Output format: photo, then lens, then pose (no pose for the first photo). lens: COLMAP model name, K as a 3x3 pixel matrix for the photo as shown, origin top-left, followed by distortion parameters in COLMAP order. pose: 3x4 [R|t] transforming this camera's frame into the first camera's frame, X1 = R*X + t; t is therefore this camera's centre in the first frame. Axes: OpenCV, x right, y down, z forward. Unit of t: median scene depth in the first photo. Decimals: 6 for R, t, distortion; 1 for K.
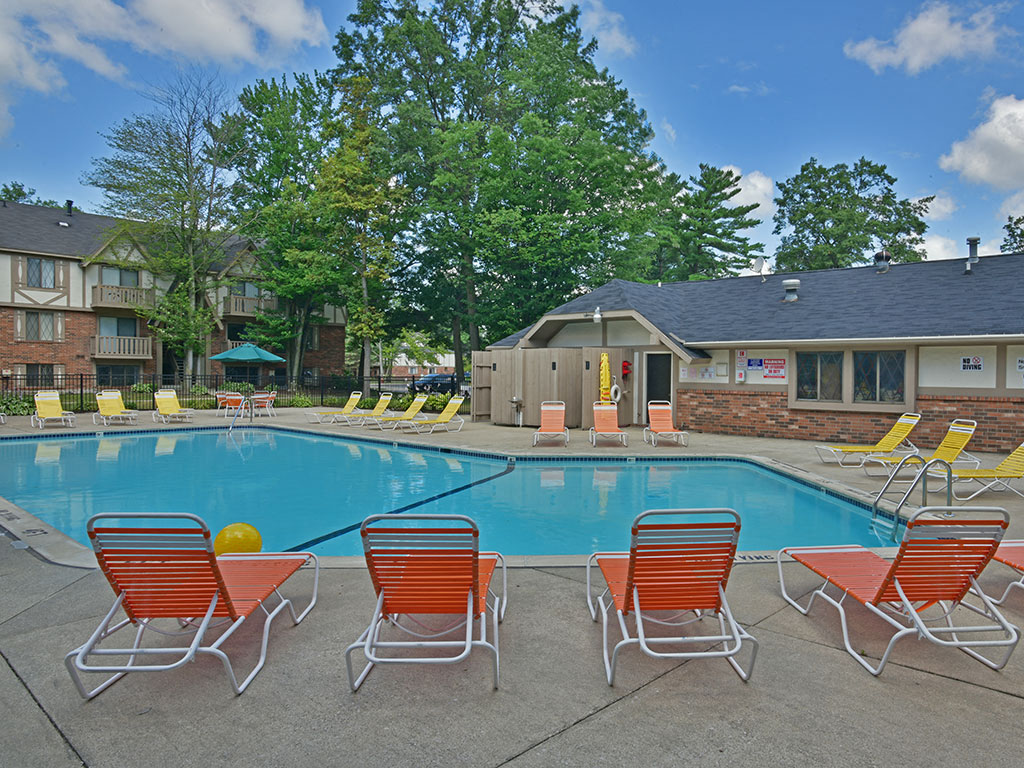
lens RADIAL K [[774.9, 0, 512.5], [0, 774.9, 384.5], [0, 0, 1]] dist [-0.005173, 0.000340]
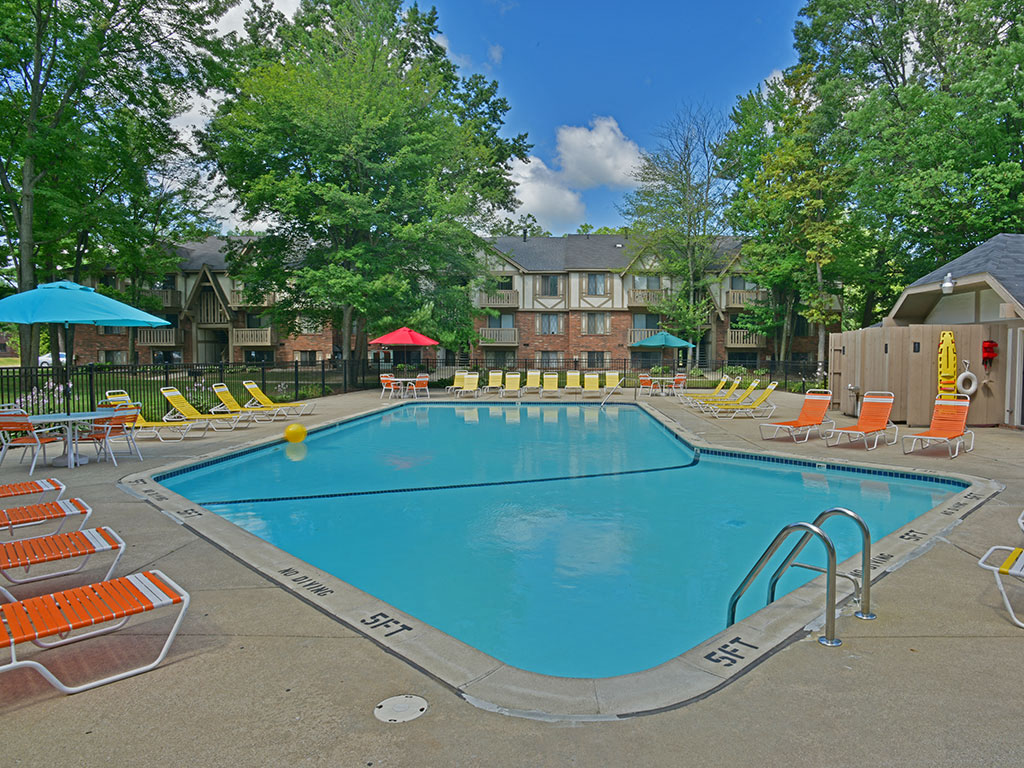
lens RADIAL K [[660.2, 0, 512.0], [0, 660.2, 382.4], [0, 0, 1]] dist [-0.040634, -0.001112]
pose [[0.671936, 0.024700, -0.740197, 0.275451], [-0.008062, 0.999628, 0.026039, -0.002033], [0.740565, -0.011529, 0.671886, 0.202896]]
